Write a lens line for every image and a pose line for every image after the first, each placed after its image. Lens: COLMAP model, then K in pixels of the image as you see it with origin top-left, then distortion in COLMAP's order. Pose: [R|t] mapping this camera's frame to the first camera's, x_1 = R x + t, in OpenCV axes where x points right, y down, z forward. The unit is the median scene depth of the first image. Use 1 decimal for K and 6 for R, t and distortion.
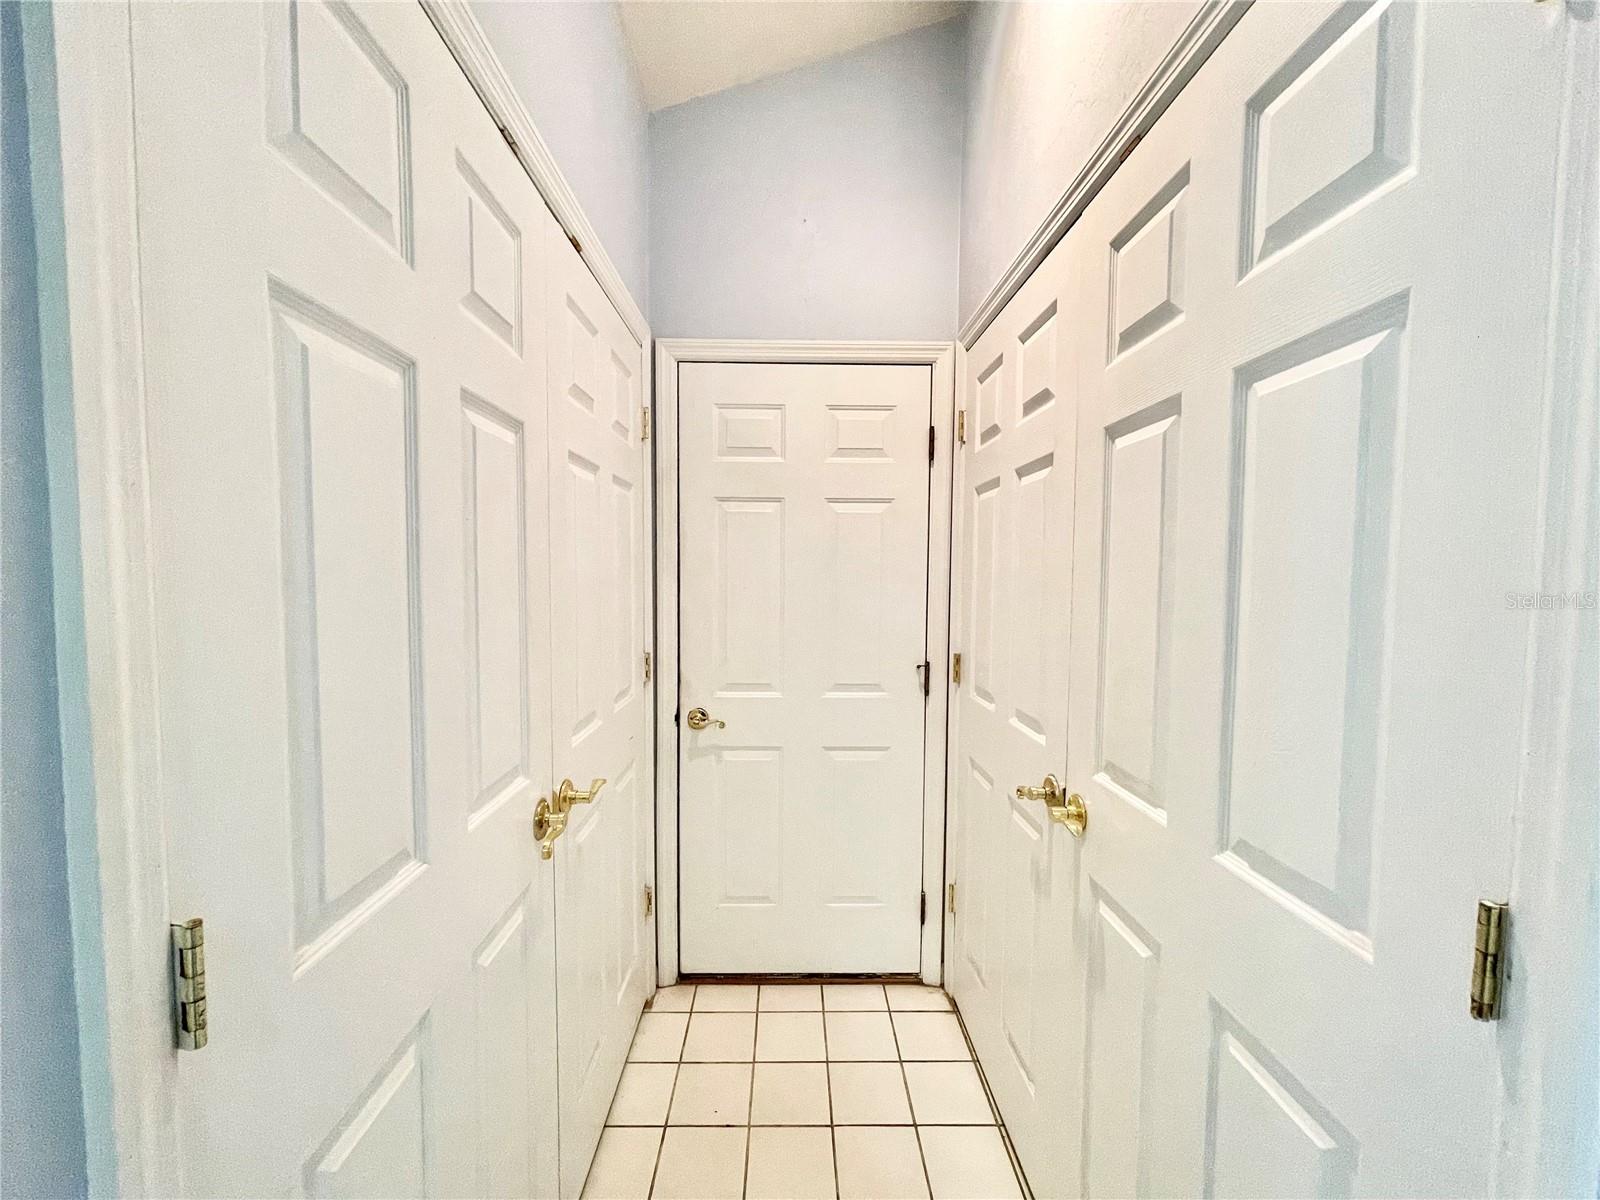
lens RADIAL K [[641.1, 0, 798.3], [0, 641.1, 603.6], [0, 0, 1]] dist [-0.005729, 0.001043]
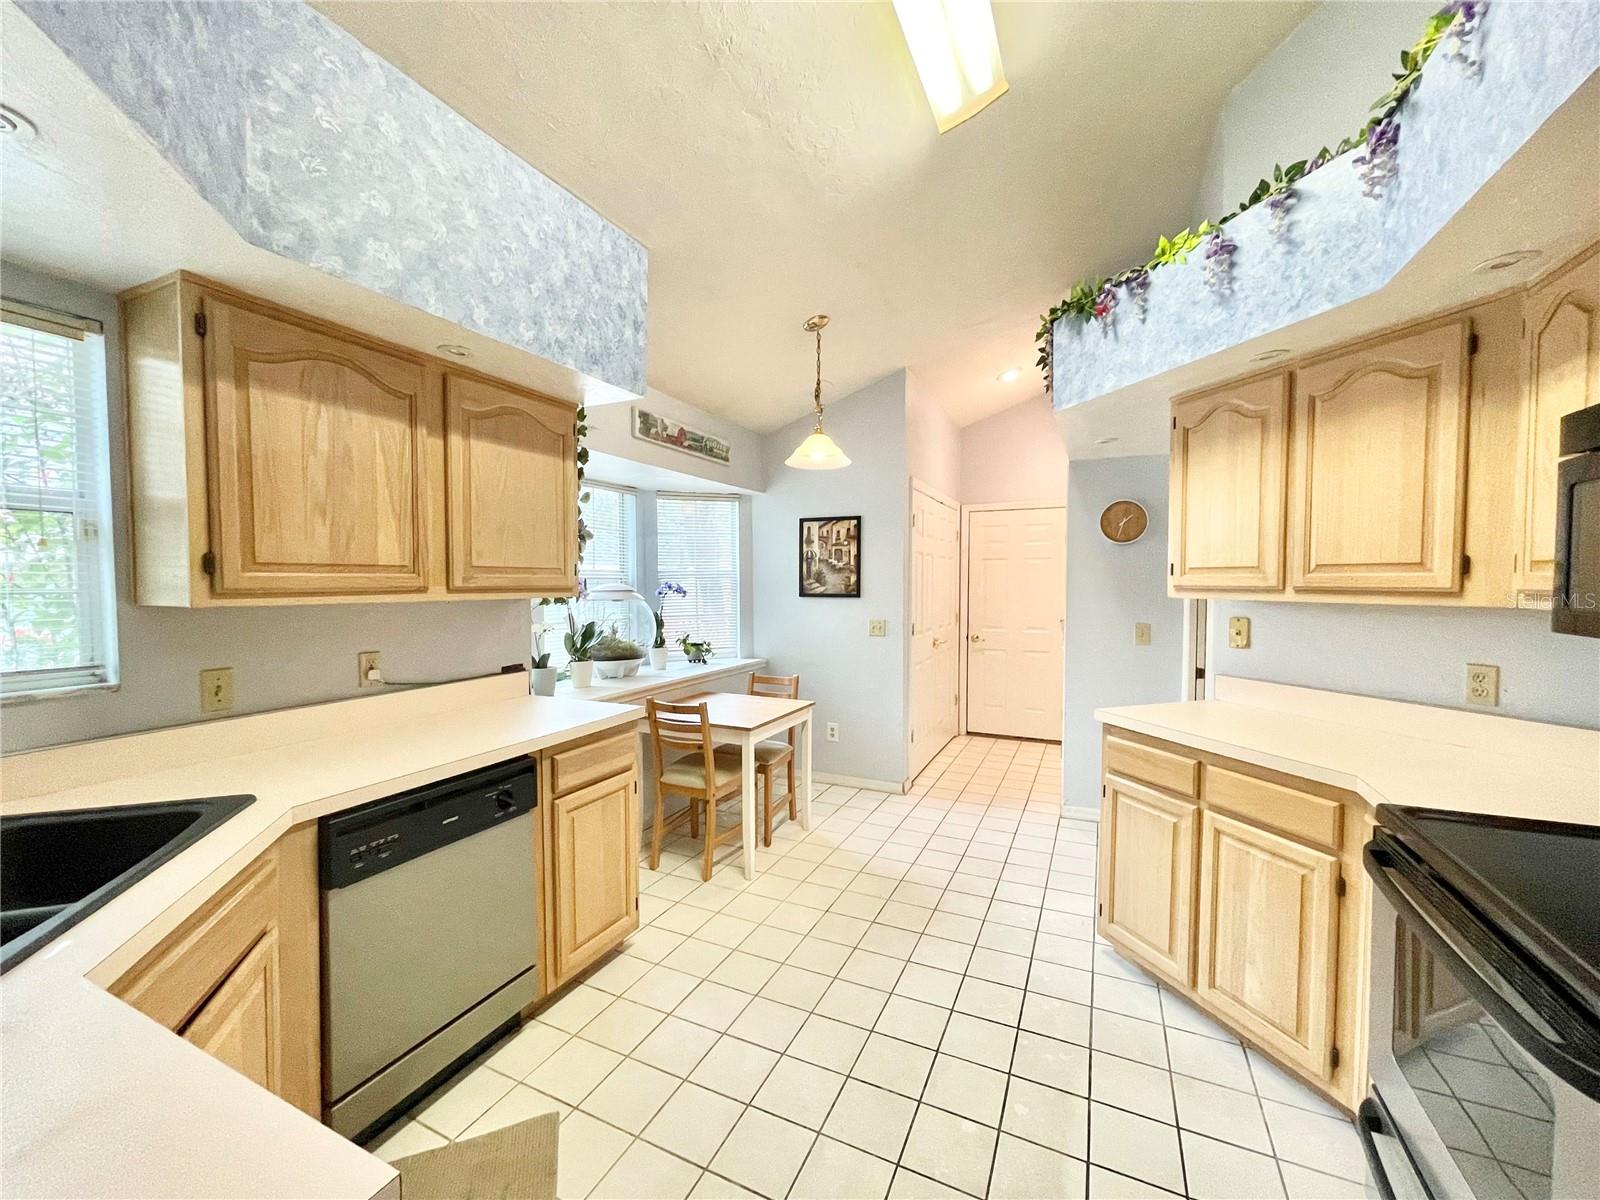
lens RADIAL K [[641.1, 0, 801.7], [0, 641.1, 605.4], [0, 0, 1]] dist [-0.005729, 0.001043]
pose [[0.899157, 0.011176, -0.437484, 0.377345], [-0.015561, 0.999858, -0.006441, 0.067381], [0.437350, 0.012599, 0.899203, -1.806880]]
